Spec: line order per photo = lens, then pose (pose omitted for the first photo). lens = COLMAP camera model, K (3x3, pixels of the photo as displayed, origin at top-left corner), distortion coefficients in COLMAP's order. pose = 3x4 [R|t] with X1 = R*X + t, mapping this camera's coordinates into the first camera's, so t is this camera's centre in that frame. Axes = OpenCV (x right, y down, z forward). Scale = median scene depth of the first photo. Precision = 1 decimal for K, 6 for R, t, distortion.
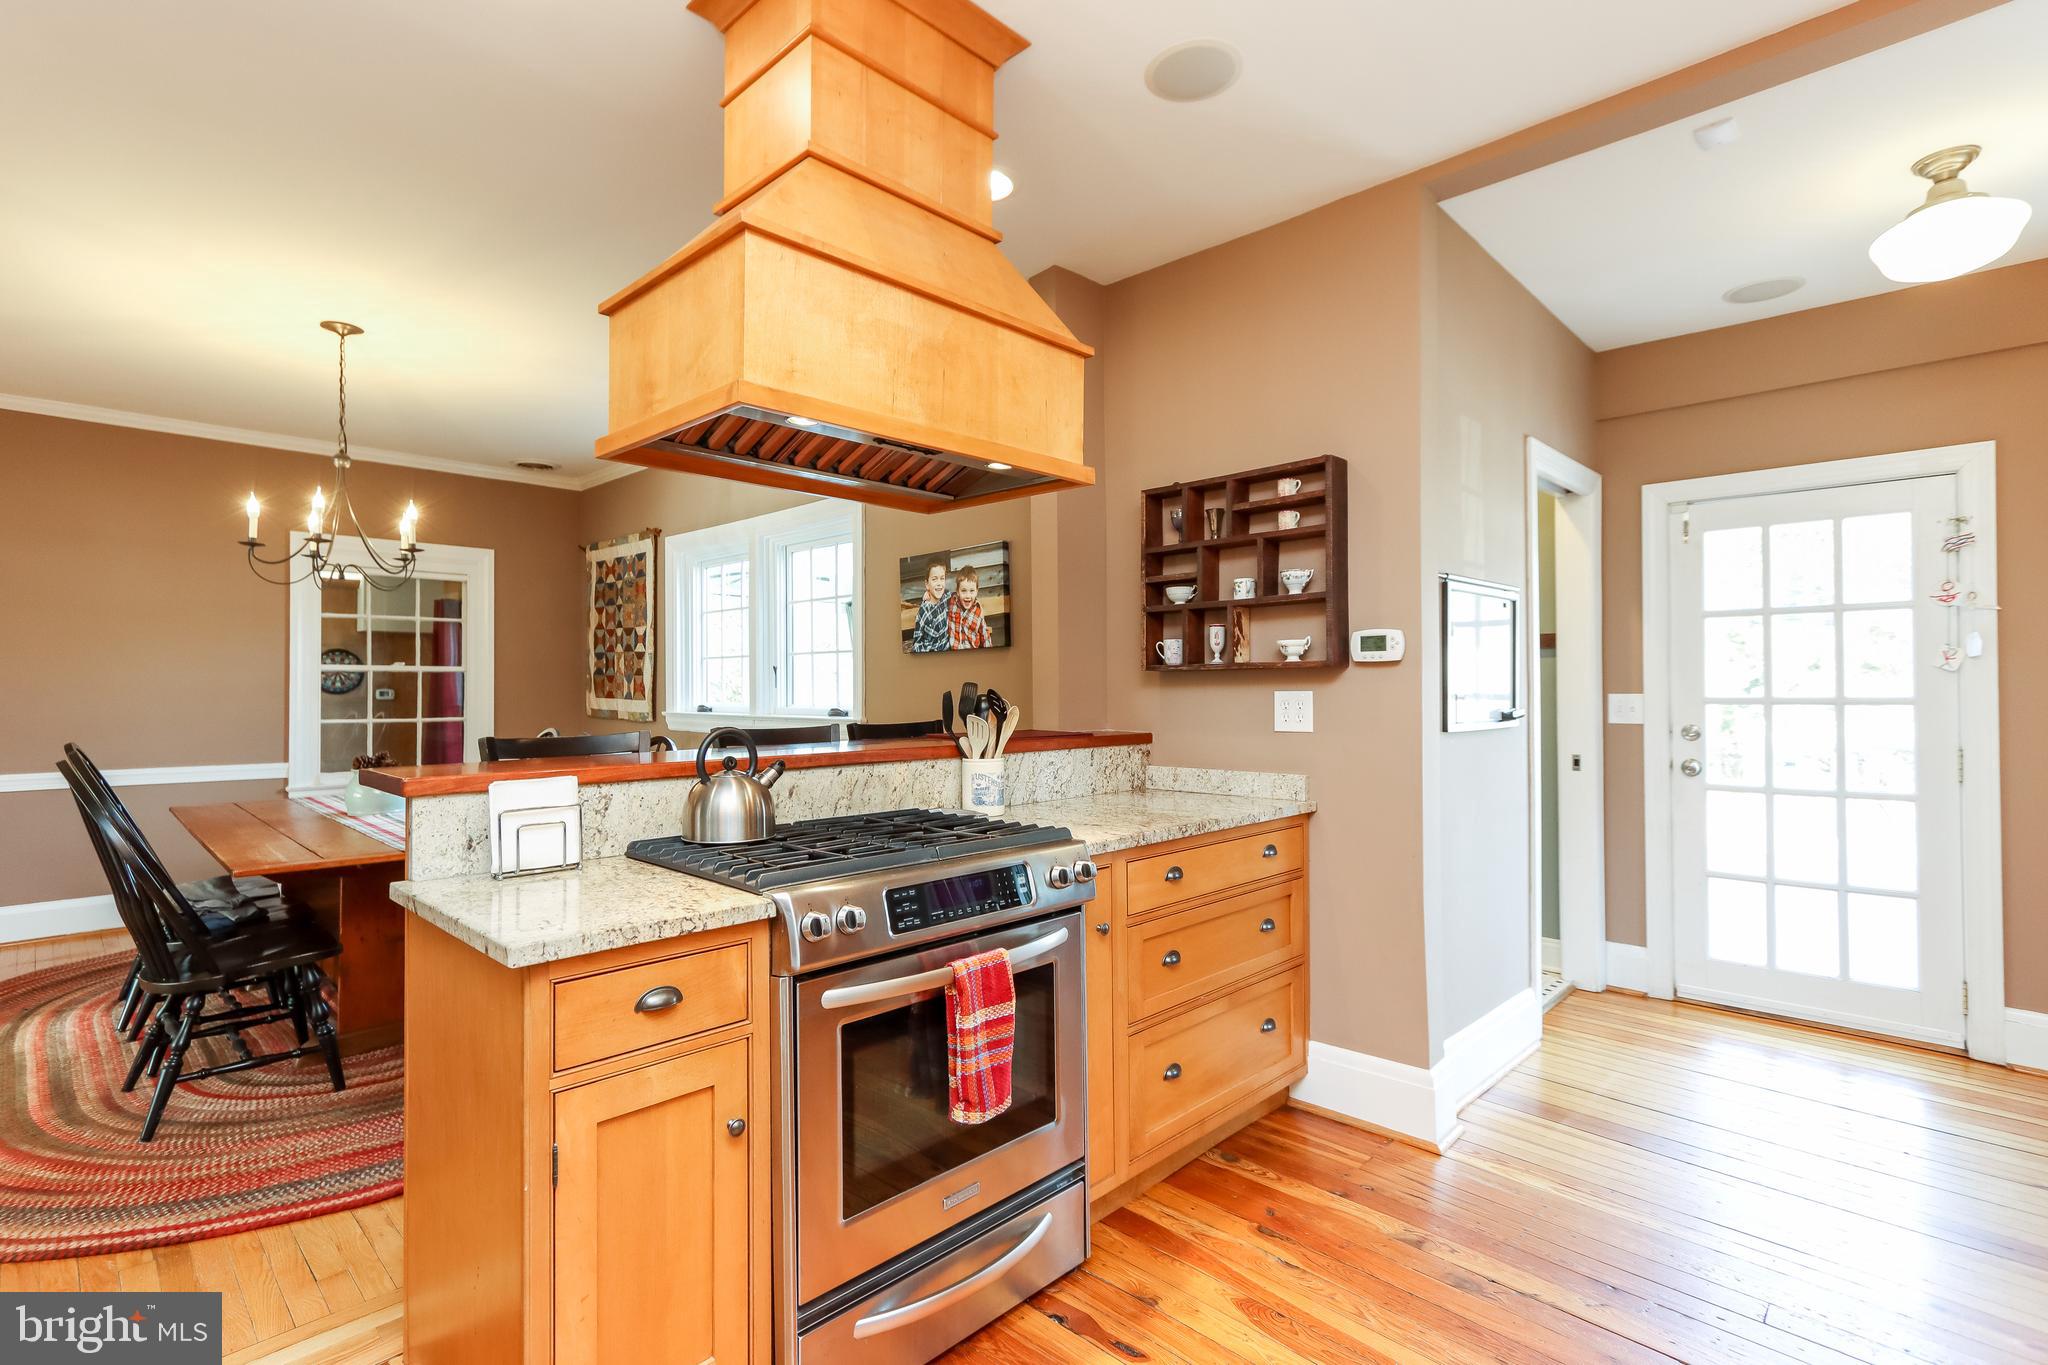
lens RADIAL K [[958.1, 0, 959.0], [0, 958.1, 683.2], [0, 0, 1]] dist [-0.001145, 0.000051]
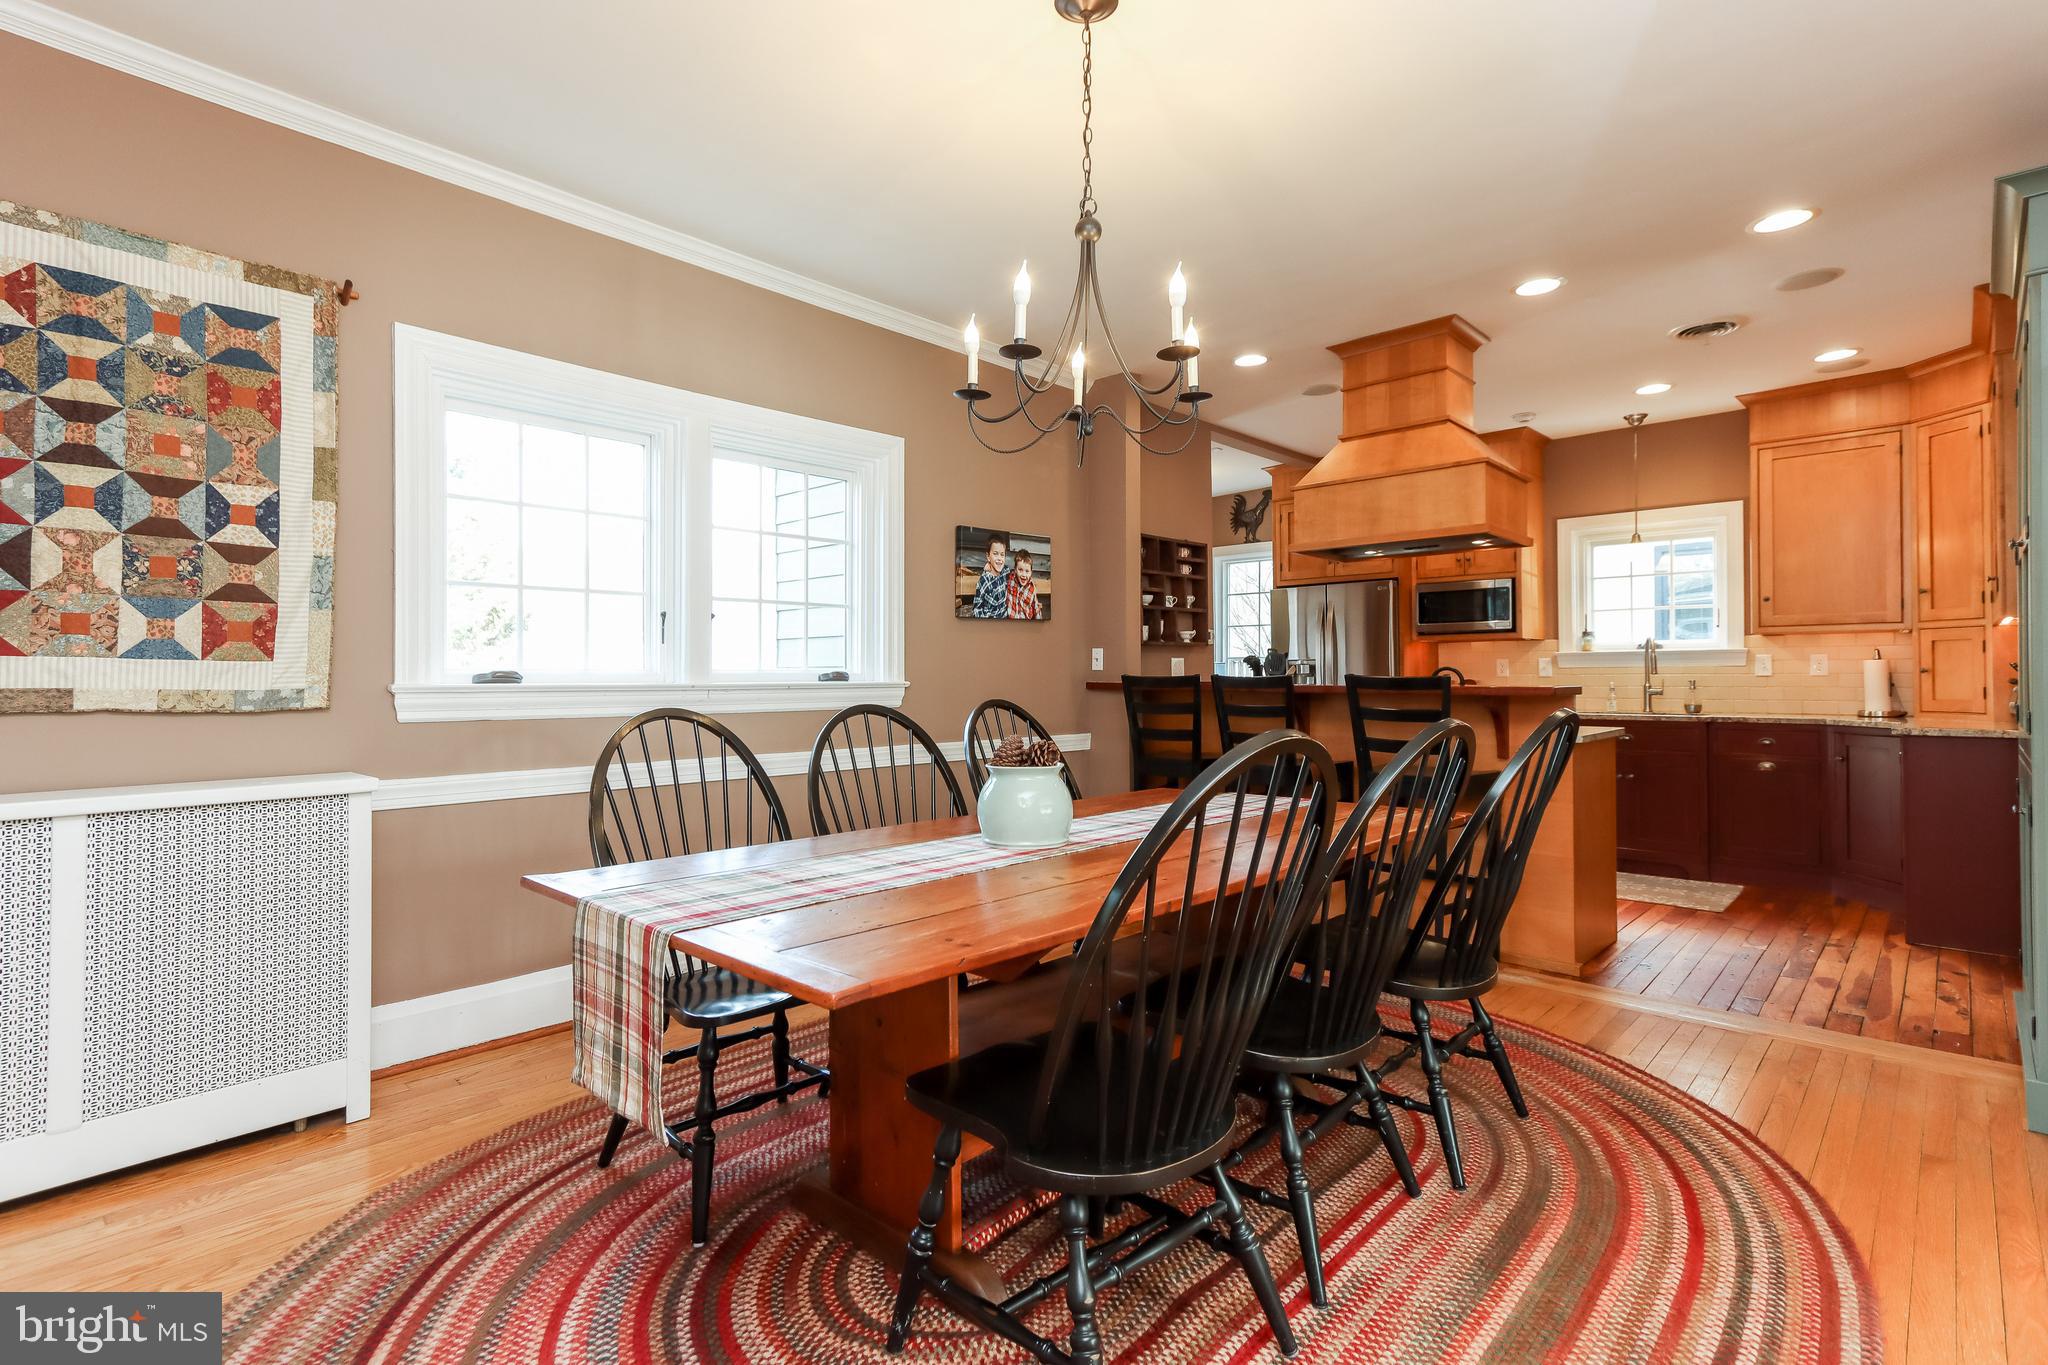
lens RADIAL K [[1023.1, 0, 1024.0], [0, 1023.1, 682.5], [0, 0, 1]] dist [0.013535, -0.000015]
pose [[-0.062857, -0.002633, 0.998019, -1.449863], [-0.002629, 0.999993, 0.002473, 0.046287], [-0.998019, -0.002468, -0.062863, 1.233643]]
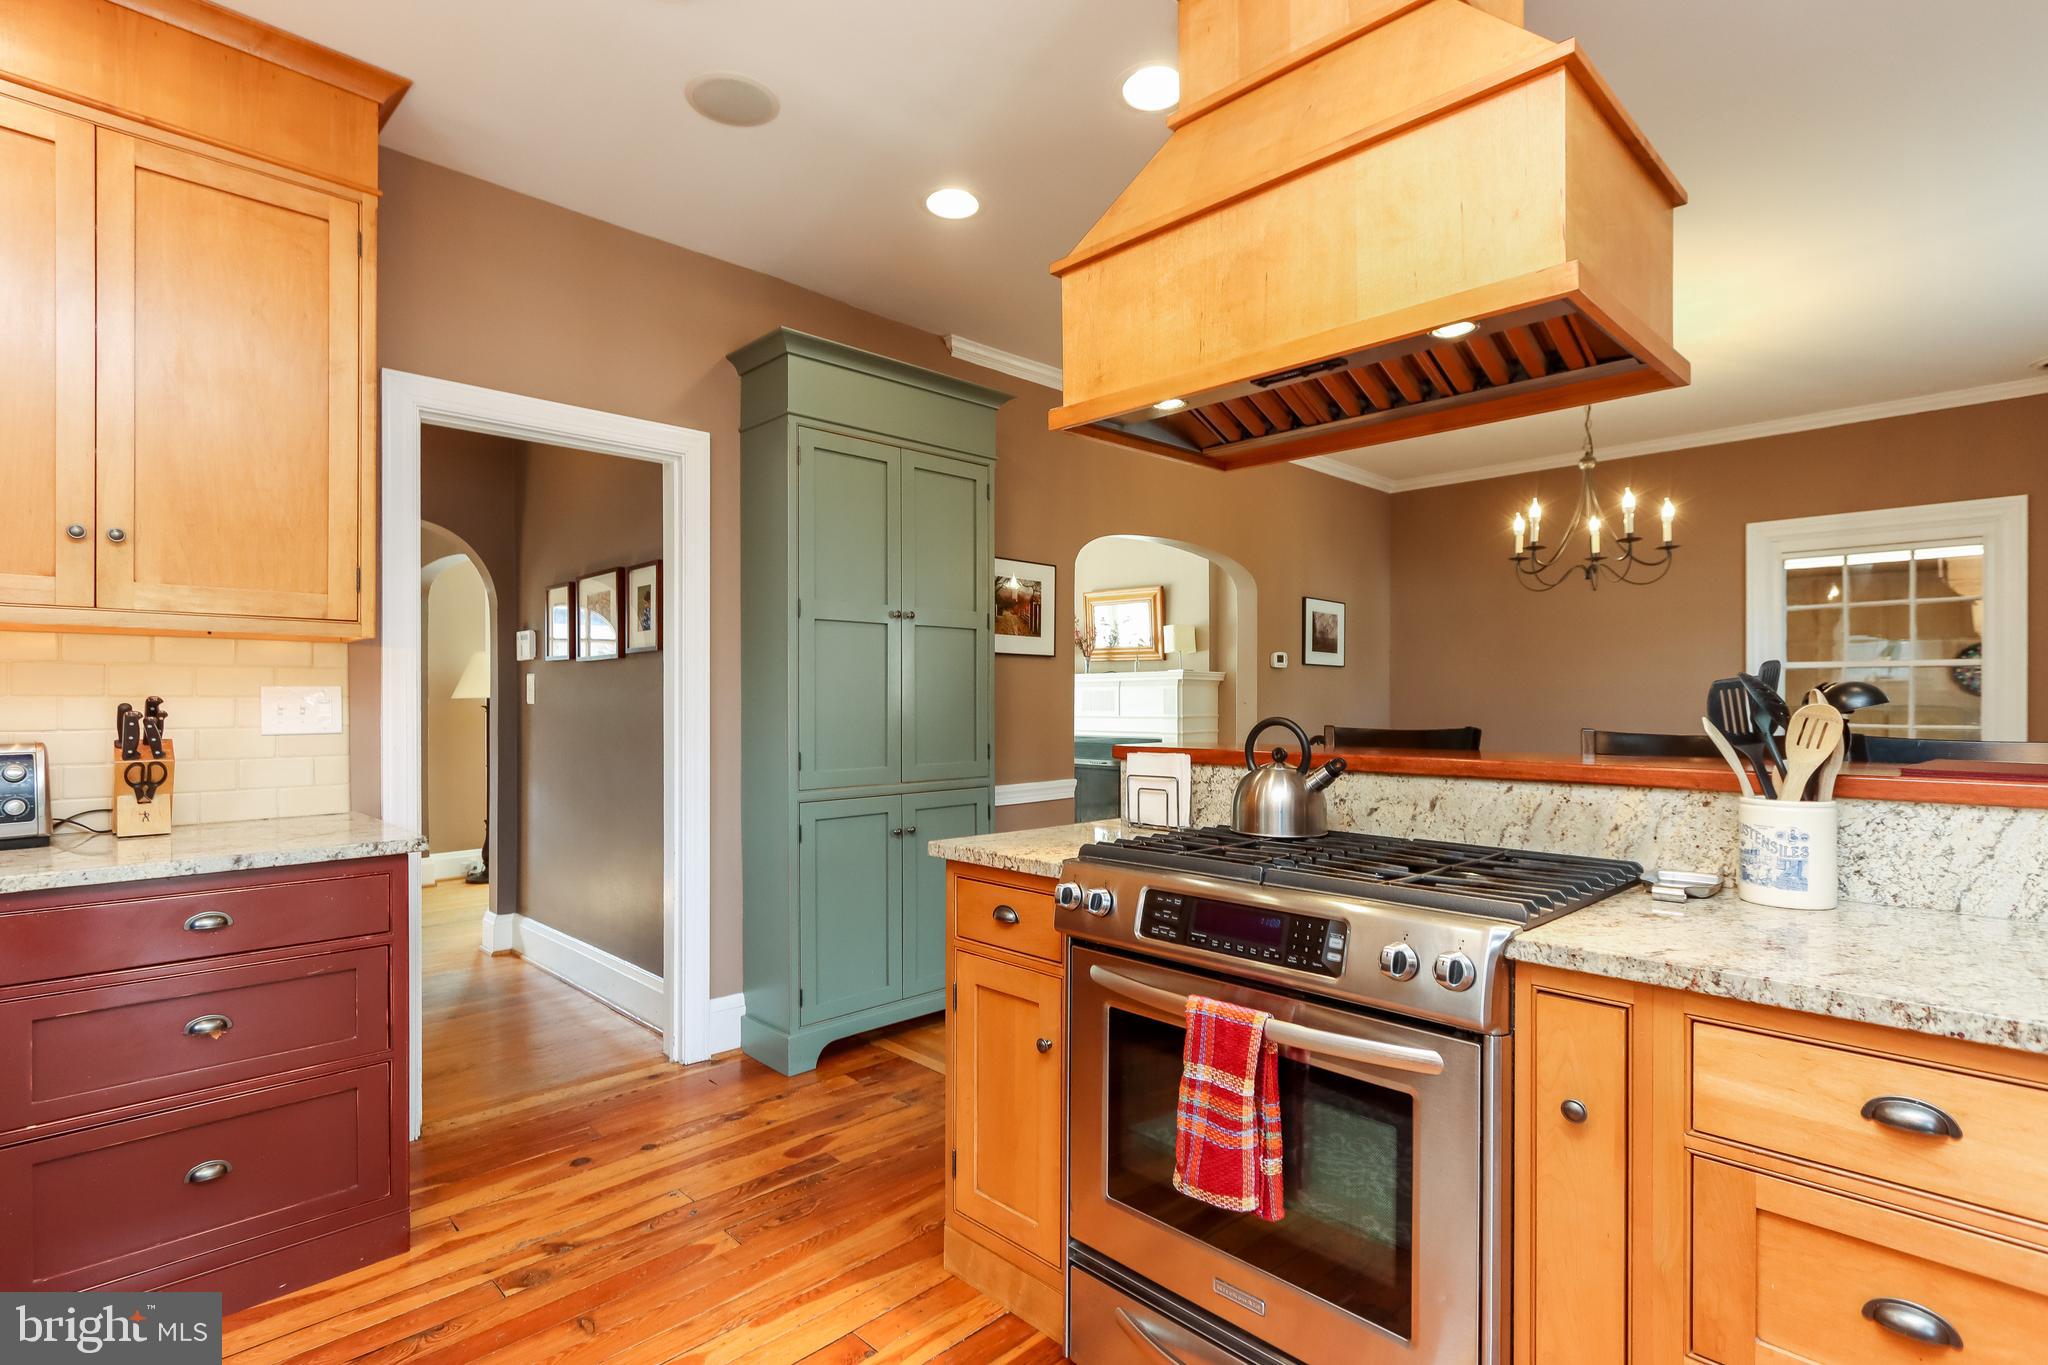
lens RADIAL K [[977.3, 0, 1013.2], [0, 977.3, 699.6], [0, 0, 1]] dist [0.000806, 0.000185]
pose [[0.013929, 0.002855, -0.999899, 0.439617], [0.007285, 0.999969, 0.002956, 0.013285], [0.999876, -0.007325, 0.013908, 0.426761]]
